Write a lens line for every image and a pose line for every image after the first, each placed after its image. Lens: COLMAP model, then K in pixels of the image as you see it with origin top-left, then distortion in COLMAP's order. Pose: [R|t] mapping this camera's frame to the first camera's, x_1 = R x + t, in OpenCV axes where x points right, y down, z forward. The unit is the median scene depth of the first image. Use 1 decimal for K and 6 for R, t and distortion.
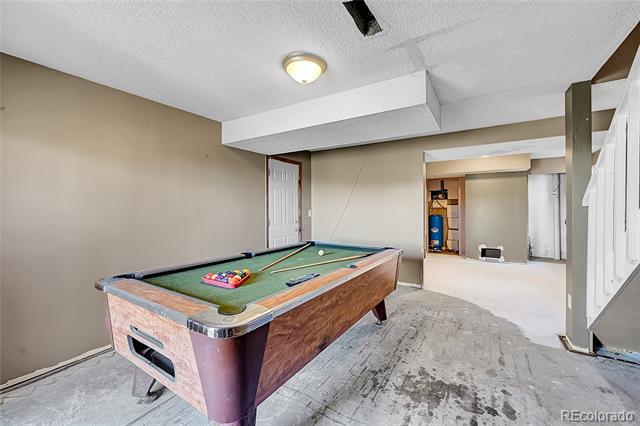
lens RADIAL K [[256.7, 0, 317.4], [0, 256.7, 207.1], [0, 0, 1]] dist [0.003244, 0.000377]
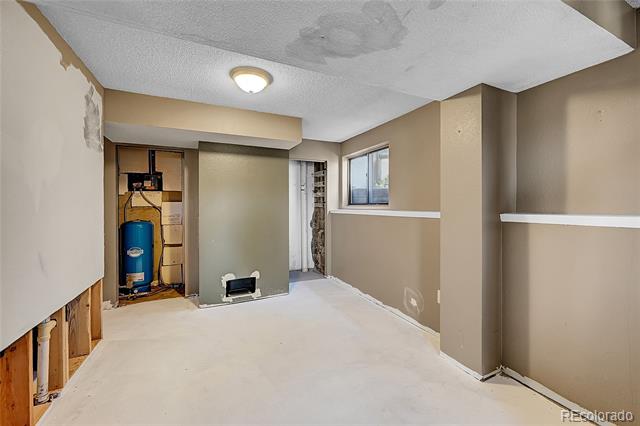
lens RADIAL K [[257.1, 0, 324.0], [0, 257.1, 204.4], [0, 0, 1]] dist [0.000304, 0.000028]
pose [[0.519422, 0.005671, 0.854499, 0.288364], [-0.001080, 0.999982, -0.005980, 0.000497], [-0.854517, 0.002184, 0.519419, 0.560403]]
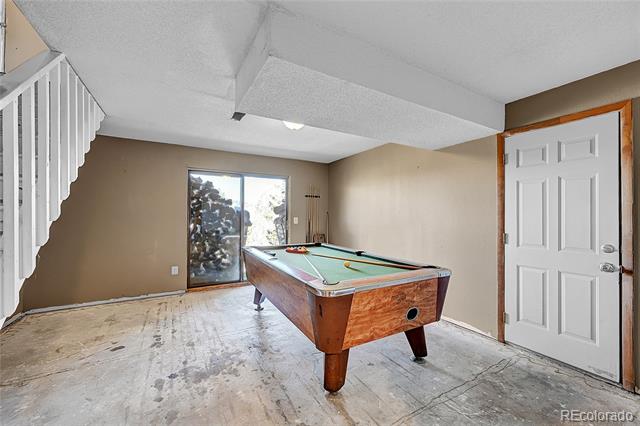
lens RADIAL K [[260.5, 0, 323.1], [0, 260.5, 213.6], [0, 0, 1]] dist [-0.000252, -0.000056]
pose [[-0.455038, -0.003177, -0.890466, 0.408660], [0.001210, 0.999991, -0.004186, -0.001196], [0.890471, -0.002982, -0.455030, 0.617792]]
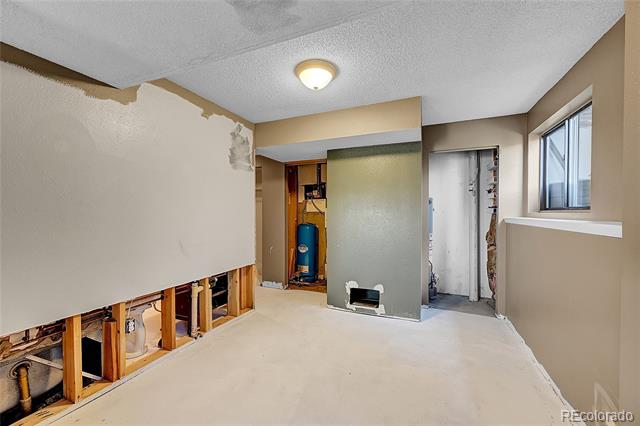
lens RADIAL K [[260.5, 0, 323.1], [0, 260.5, 213.6], [0, 0, 1]] dist [-0.000252, -0.000056]
pose [[0.983643, 0.001592, 0.180120, 0.502792], [-0.003139, 0.999961, 0.008307, 0.000716], [-0.180100, -0.008736, 0.983610, 0.495574]]
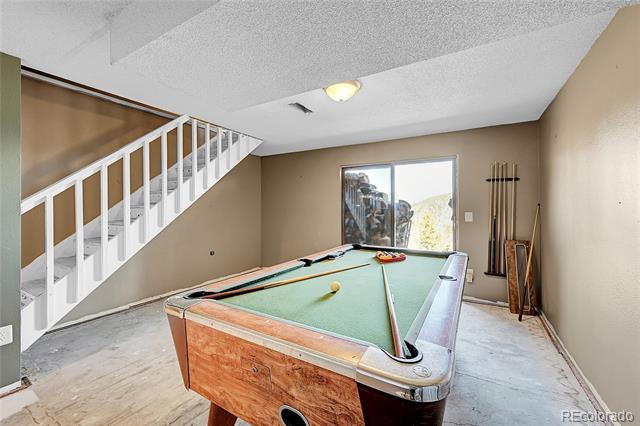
lens RADIAL K [[257.4, 0, 316.4], [0, 257.4, 211.3], [0, 0, 1]] dist [0.000645, 0.000008]
pose [[-0.999350, 0.004276, -0.035782, 0.035514], [0.004108, 0.999980, 0.004762, 0.000612], [0.035802, 0.004612, -0.999348, 0.724298]]
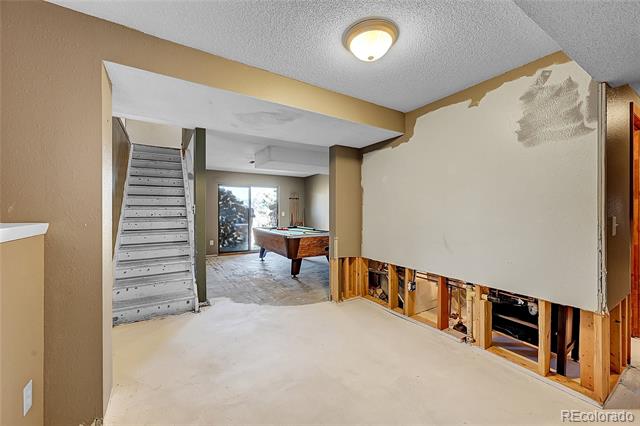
lens RADIAL K [[255.8, 0, 331.0], [0, 255.8, 210.7], [0, 0, 1]] dist [0.001470, 0.000060]
pose [[-0.397306, 0.004500, -0.917675, 0.834606], [0.006498, 0.999977, 0.002091, 0.000358], [0.917663, -0.005132, -0.397326, 0.923542]]
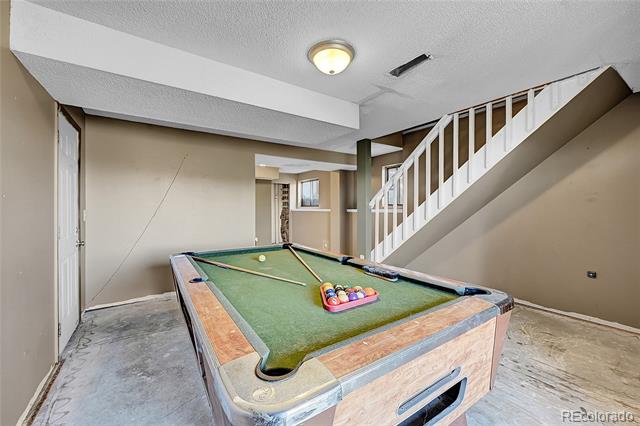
lens RADIAL K [[256.7, 0, 317.4], [0, 256.7, 207.1], [0, 0, 1]] dist [0.003244, 0.000377]
pose [[0.398580, 0.003303, 0.917128, -0.321507], [-0.000969, 0.999994, -0.003180, 0.005403], [-0.917133, 0.000379, 0.398581, 0.229400]]
